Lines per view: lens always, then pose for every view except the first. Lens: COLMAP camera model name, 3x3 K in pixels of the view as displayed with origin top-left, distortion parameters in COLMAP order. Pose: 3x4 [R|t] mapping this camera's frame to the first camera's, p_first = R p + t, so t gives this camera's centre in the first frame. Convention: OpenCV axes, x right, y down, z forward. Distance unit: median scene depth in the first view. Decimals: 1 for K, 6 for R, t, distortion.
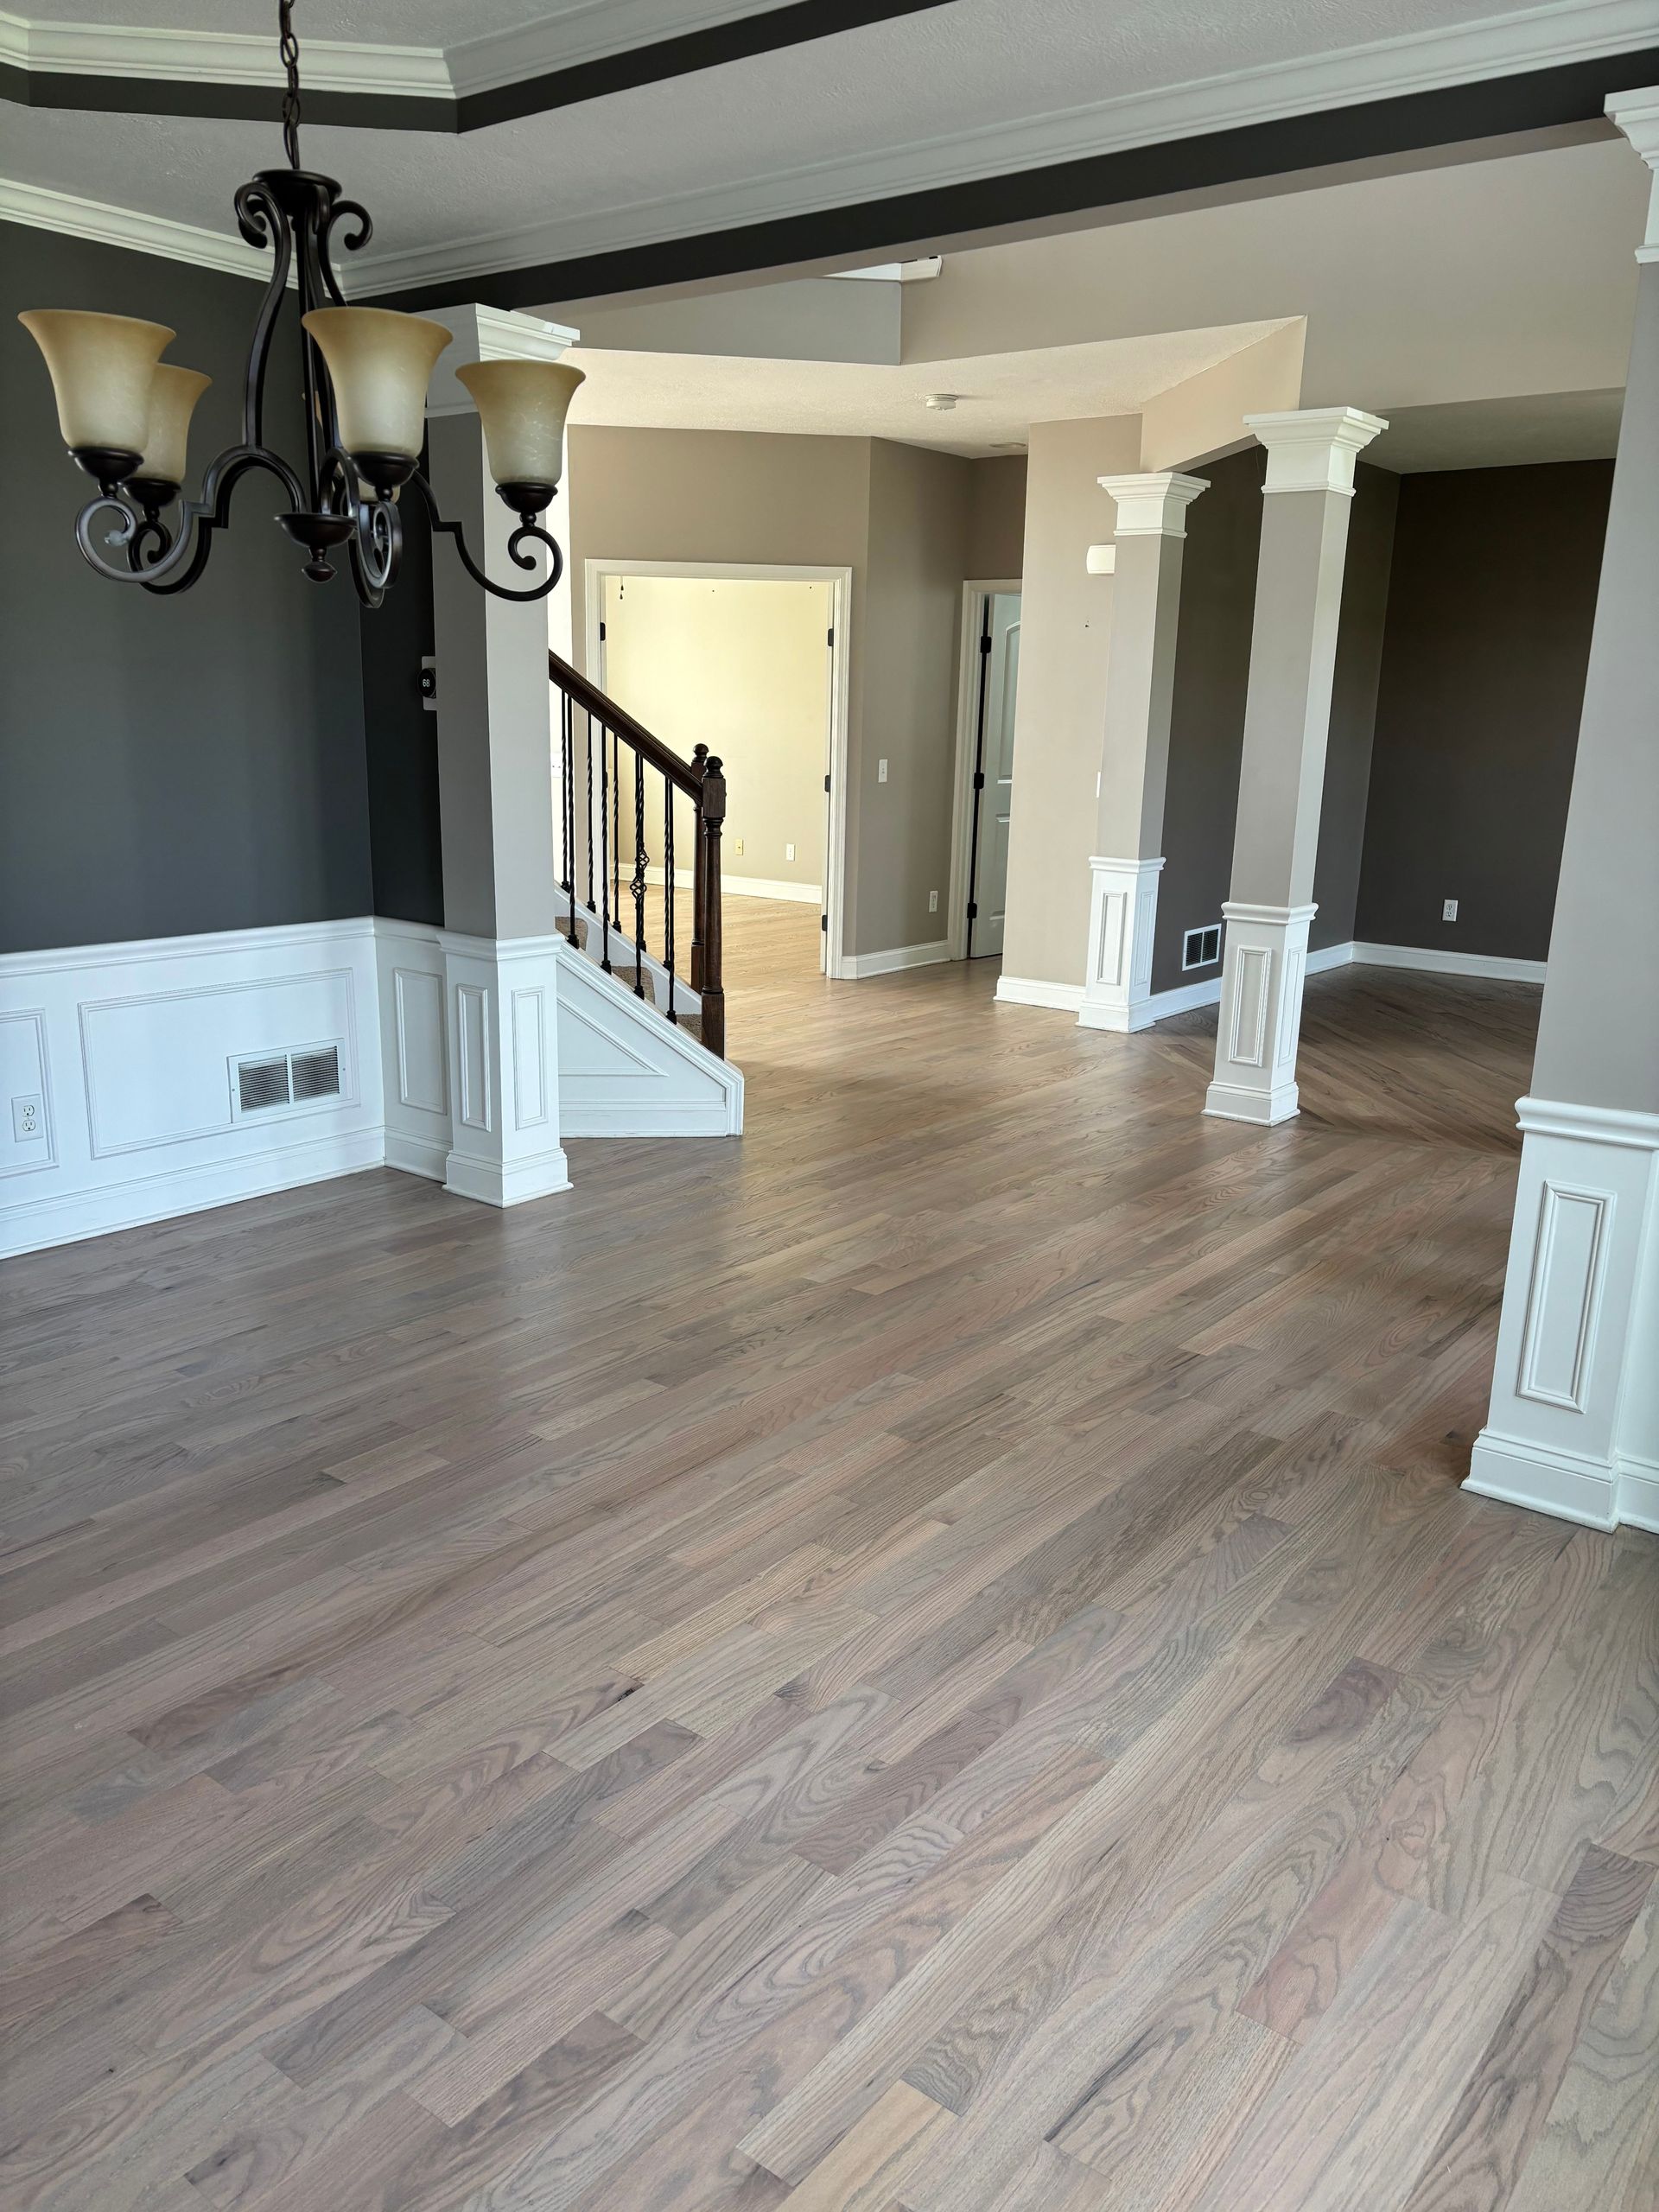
lens RADIAL K [[1678.0, 0, 832.9], [0, 1678.0, 1106.3], [0, 0, 1]] dist [0.005611, -0.000534]
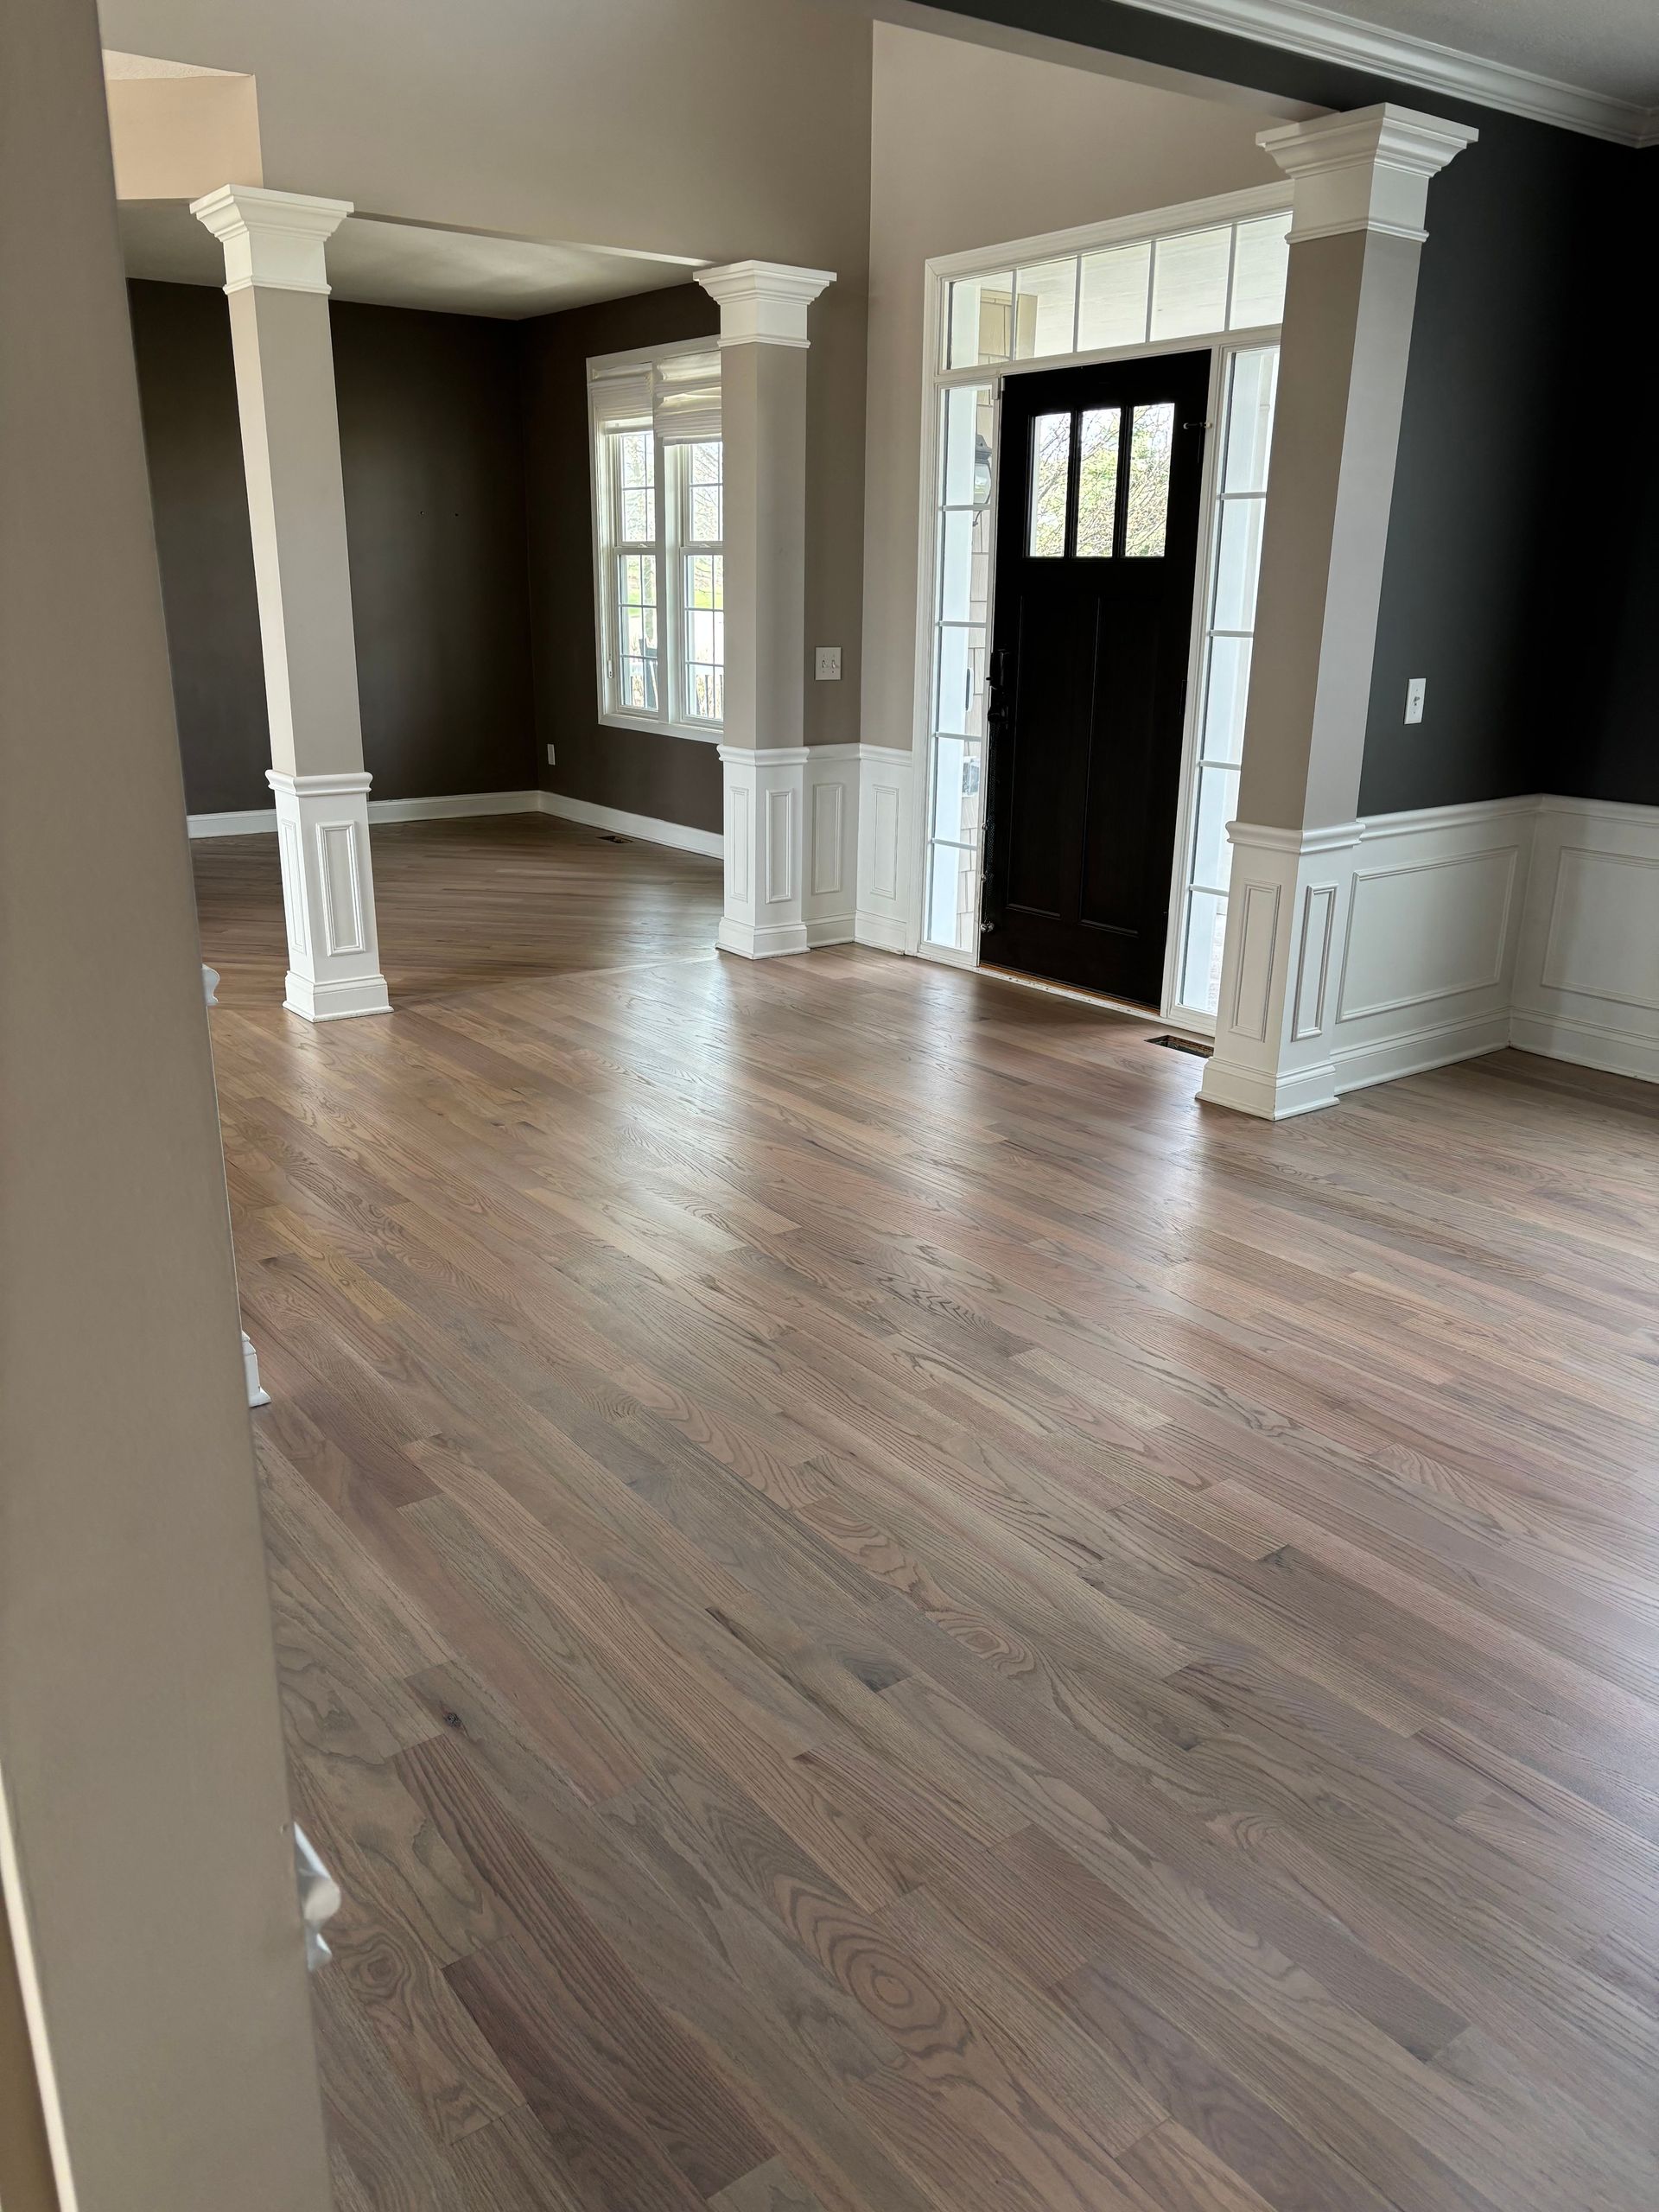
lens RADIAL K [[1678.0, 0, 830.1], [0, 1678.0, 1114.8], [0, 0, 1]] dist [0.005611, -0.000534]
pose [[0.270557, -0.317446, 0.908860, -0.849995], [0.227192, 0.938459, 0.260152, -0.192315], [-0.935512, 0.136100, 0.326028, 0.762712]]
